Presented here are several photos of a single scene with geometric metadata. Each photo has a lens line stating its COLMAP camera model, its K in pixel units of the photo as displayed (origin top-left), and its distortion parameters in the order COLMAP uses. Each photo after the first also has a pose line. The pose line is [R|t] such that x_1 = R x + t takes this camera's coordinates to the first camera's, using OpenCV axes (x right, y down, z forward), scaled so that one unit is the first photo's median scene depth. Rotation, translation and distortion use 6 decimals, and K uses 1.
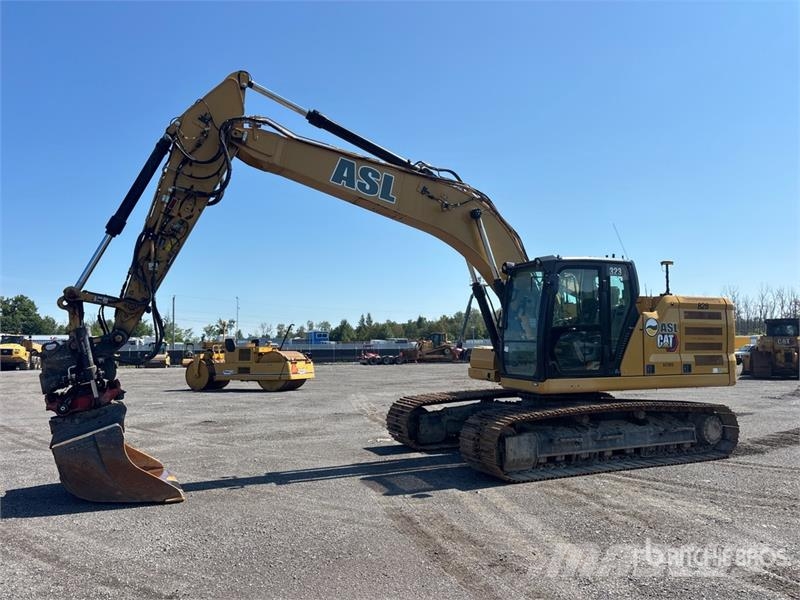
lens RADIAL K [[603.3, 0, 403.4], [0, 603.3, 290.6], [0, 0, 1]] dist [0.051261, -0.063668]
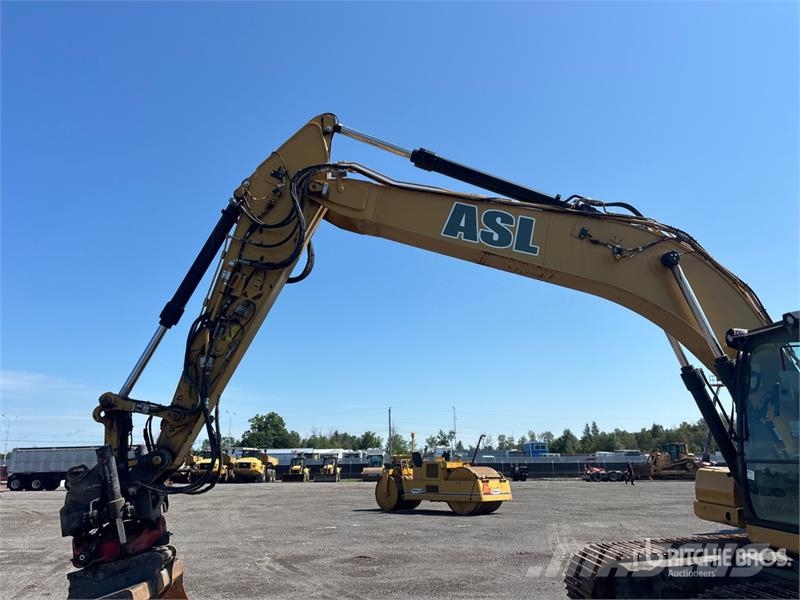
lens RADIAL K [[603.3, 0, 402.4], [0, 603.3, 299.4], [0, 0, 1]] dist [0.051261, -0.063668]
pose [[0.935470, -0.092630, -0.341051, 0.070907], [0.035516, 0.984794, -0.170055, 0.017136], [0.351617, 0.146968, 0.924535, 0.304238]]
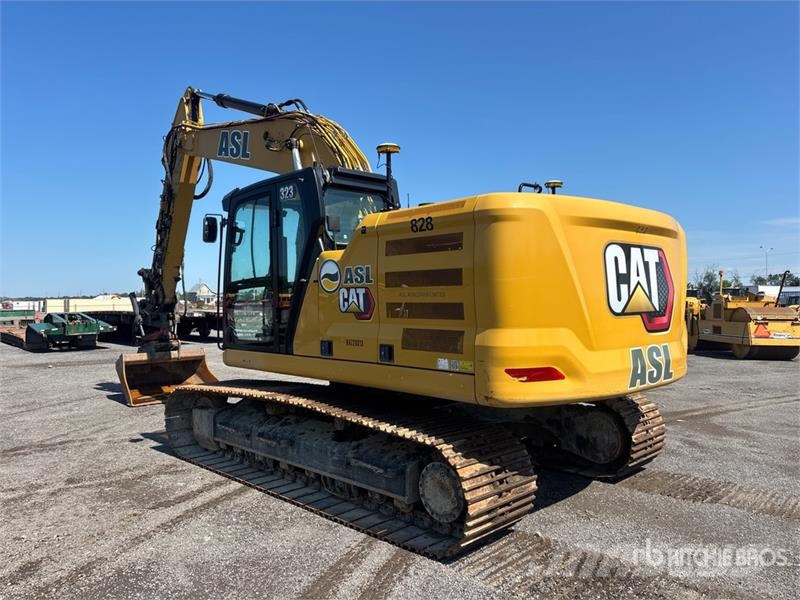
lens RADIAL K [[603.3, 0, 398.9], [0, 603.3, 300.5], [0, 0, 1]] dist [0.051261, -0.063668]
pose [[0.329856, 0.001499, -0.944030, 0.968927], [0.089364, 0.995459, 0.032806, 0.069866], [0.939792, -0.095184, 0.328224, 0.867697]]
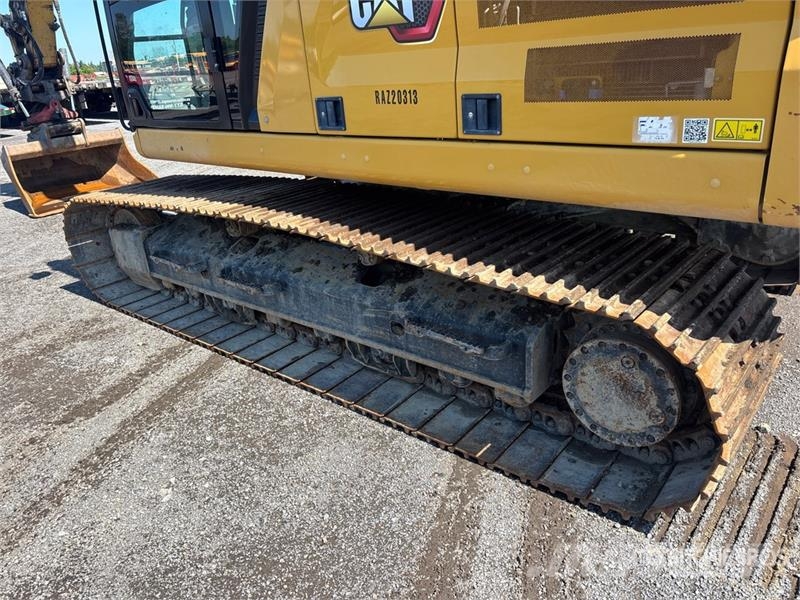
lens RADIAL K [[603.3, 0, 394.5], [0, 603.3, 300.8], [0, 0, 1]] dist [0.051261, -0.063668]
pose [[0.407378, 0.322041, -0.854595, 0.686155], [0.156380, 0.897345, 0.412696, 0.093648], [0.899771, -0.301765, 0.315197, 0.897888]]
